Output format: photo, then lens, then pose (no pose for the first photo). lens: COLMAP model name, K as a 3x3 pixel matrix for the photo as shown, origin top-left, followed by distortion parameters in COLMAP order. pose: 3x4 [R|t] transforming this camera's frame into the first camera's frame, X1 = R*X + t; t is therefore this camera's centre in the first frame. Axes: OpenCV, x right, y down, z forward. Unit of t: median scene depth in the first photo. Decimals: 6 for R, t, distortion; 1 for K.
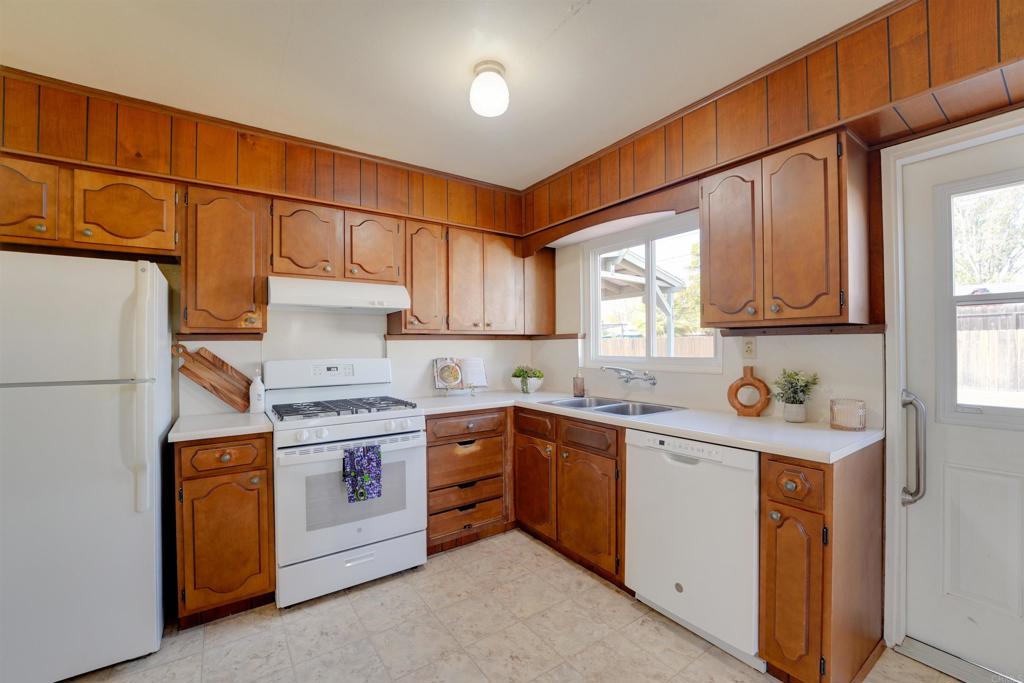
lens RADIAL K [[419.3, 0, 508.3], [0, 419.3, 342.0], [0, 0, 1]] dist [-0.025941, 0.002021]
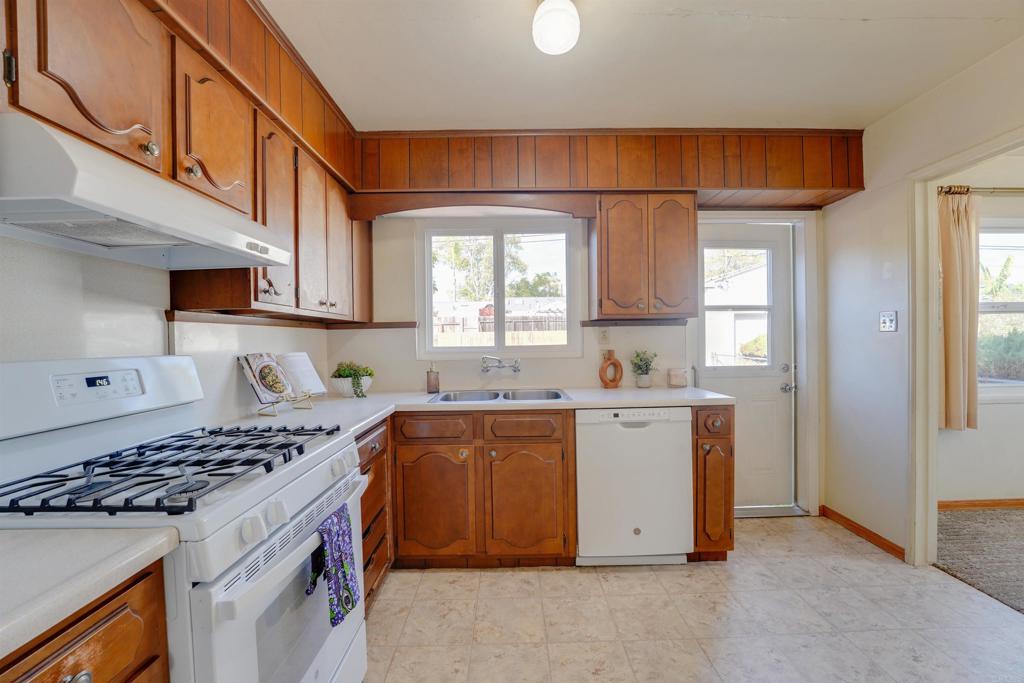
lens RADIAL K [[419.3, 0, 514.7], [0, 419.3, 343.4], [0, 0, 1]] dist [-0.025941, 0.002021]
pose [[0.561871, -0.007186, 0.827194, -0.622598], [0.003302, 0.999974, 0.006444, 0.027899], [-0.827218, -0.000889, 0.561880, 0.482374]]
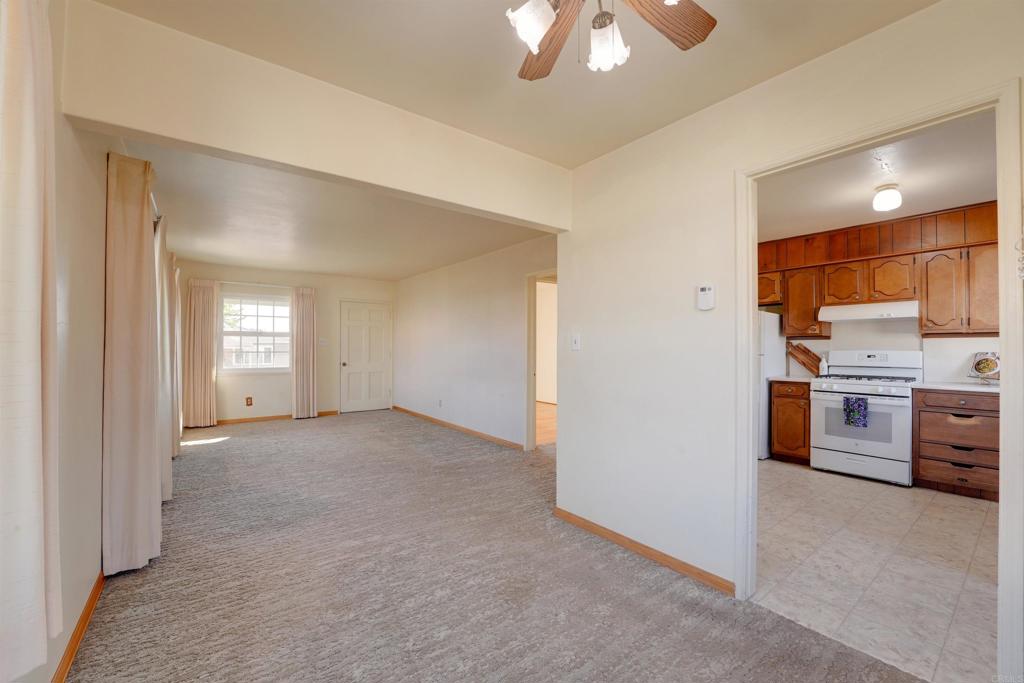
lens RADIAL K [[419.3, 0, 512.0], [0, 419.3, 345.7], [0, 0, 1]] dist [-0.025941, 0.002021]
pose [[0.049430, 0.002856, -0.998773, 1.298872], [0.005799, 0.999978, 0.003146, 0.010784], [0.998761, -0.005947, 0.049413, -0.554416]]
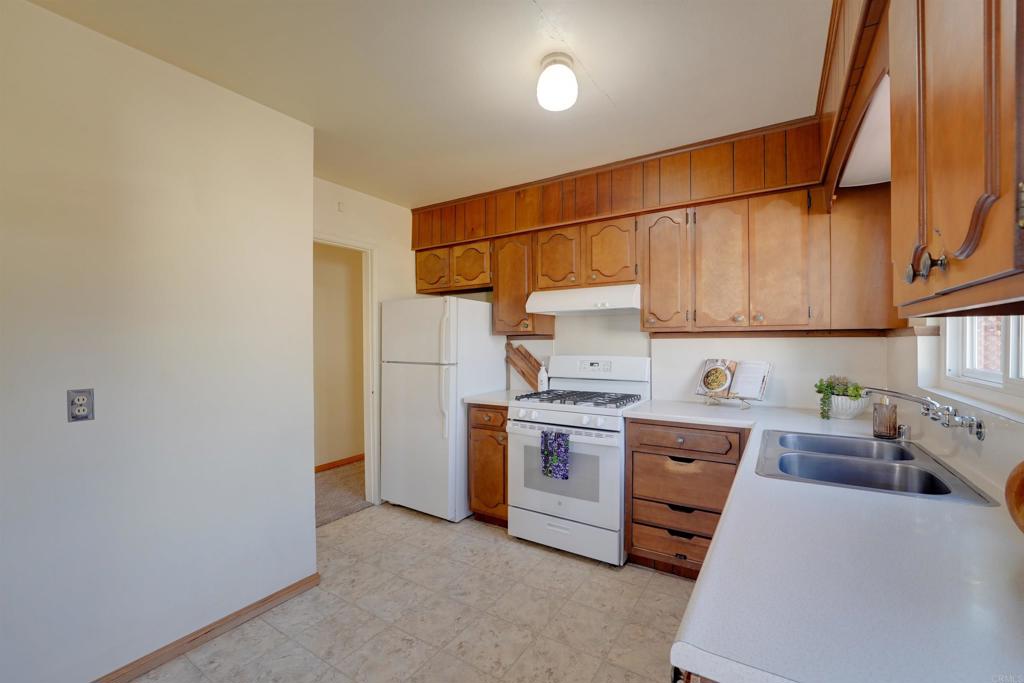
lens RADIAL K [[419.3, 0, 523.4], [0, 419.3, 347.8], [0, 0, 1]] dist [-0.025941, 0.002021]
pose [[0.401612, 0.018403, -0.915625, 0.644364], [0.007537, 0.999698, 0.023399, -0.011514], [0.915779, -0.016299, 0.401352, 0.429569]]
